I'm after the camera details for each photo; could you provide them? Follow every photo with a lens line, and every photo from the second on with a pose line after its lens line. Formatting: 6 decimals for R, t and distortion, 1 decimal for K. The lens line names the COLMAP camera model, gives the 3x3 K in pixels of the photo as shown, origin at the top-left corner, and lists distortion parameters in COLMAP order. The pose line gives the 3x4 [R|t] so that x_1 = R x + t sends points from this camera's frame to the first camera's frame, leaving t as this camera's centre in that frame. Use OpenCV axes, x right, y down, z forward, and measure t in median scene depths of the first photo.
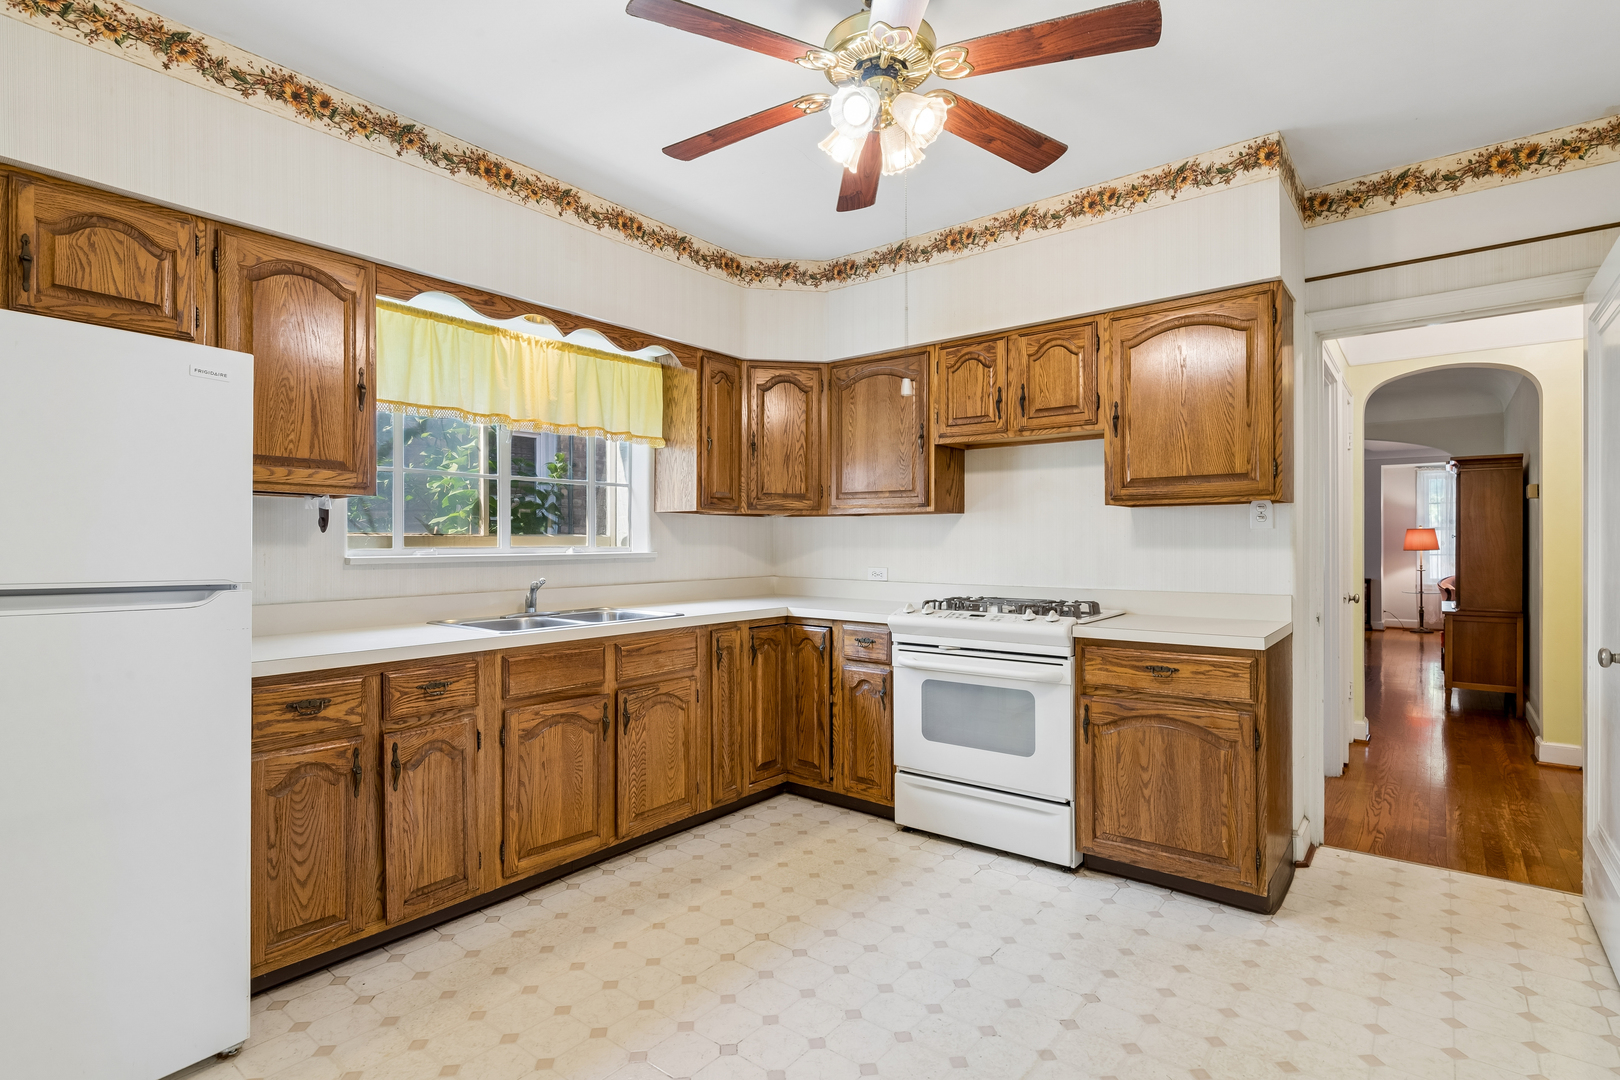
lens RADIAL K [[789.2, 0, 814.2], [0, 789.2, 541.2], [0, 0, 1]] dist [0.011448, -0.001924]
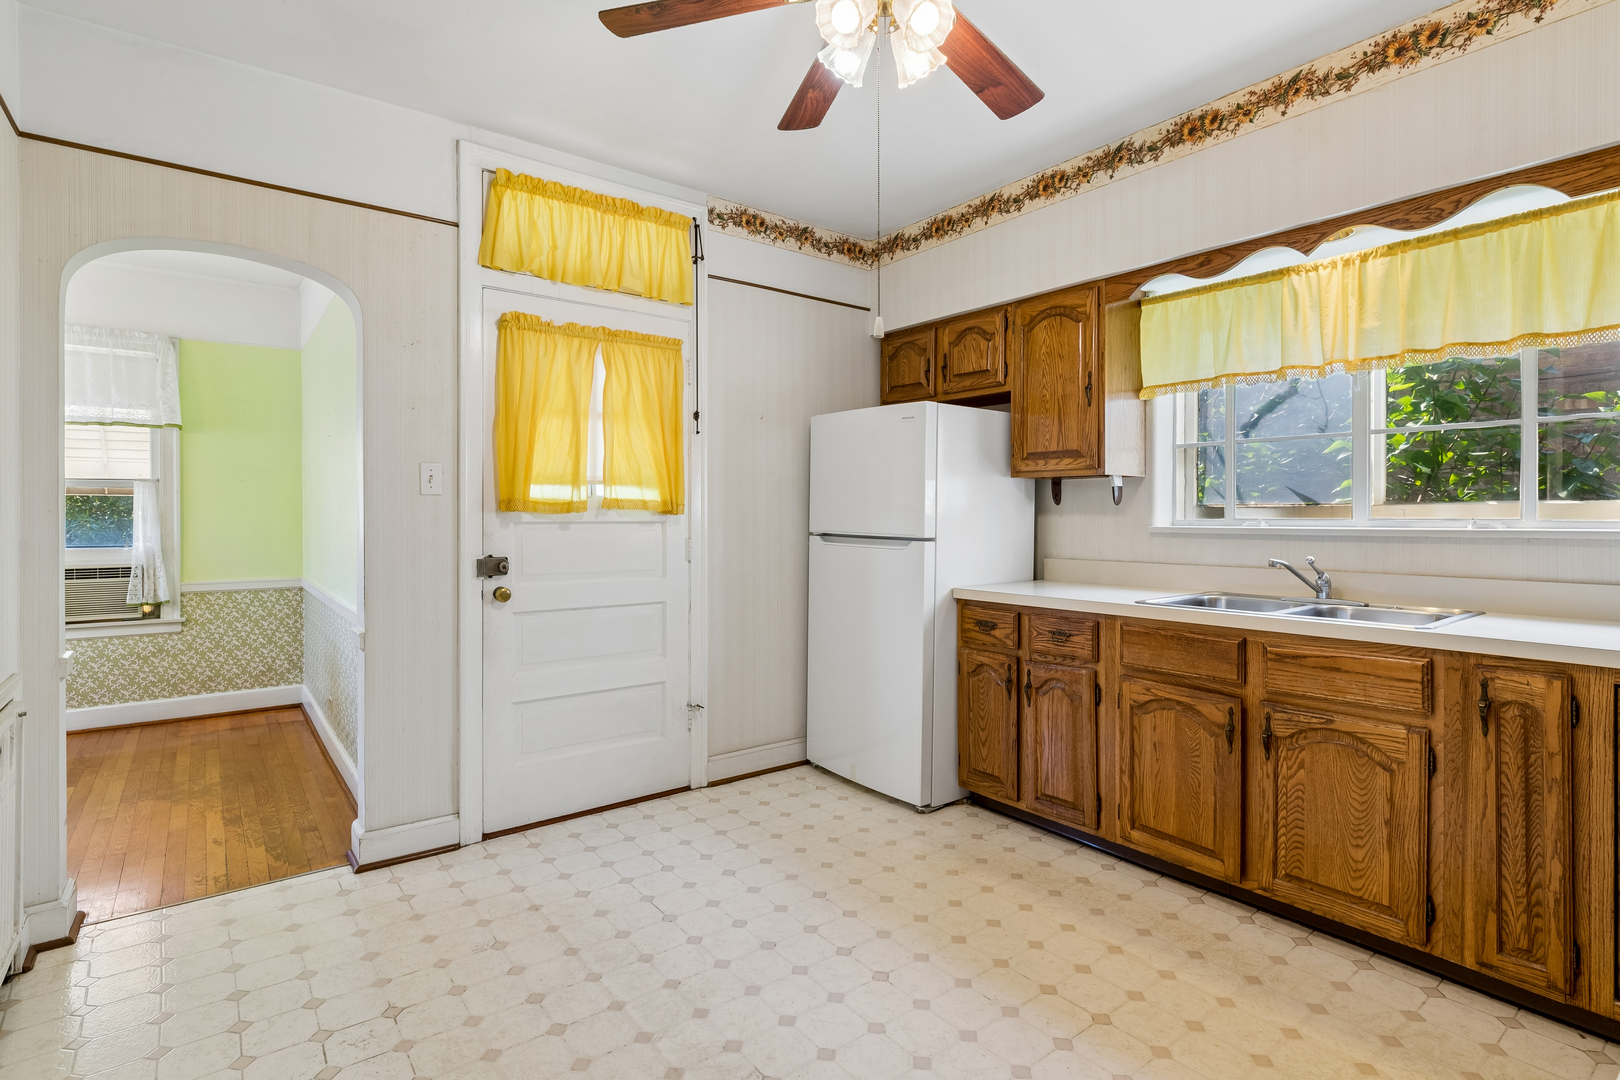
lens RADIAL K [[789.2, 0, 812.3], [0, 789.2, 525.6], [0, 0, 1]] dist [0.011448, -0.001924]
pose [[-0.231024, 0.011986, -0.972874, 0.682037], [-0.000685, 0.999922, 0.012482, 0.004940], [0.972948, 0.003551, -0.230998, 0.817127]]
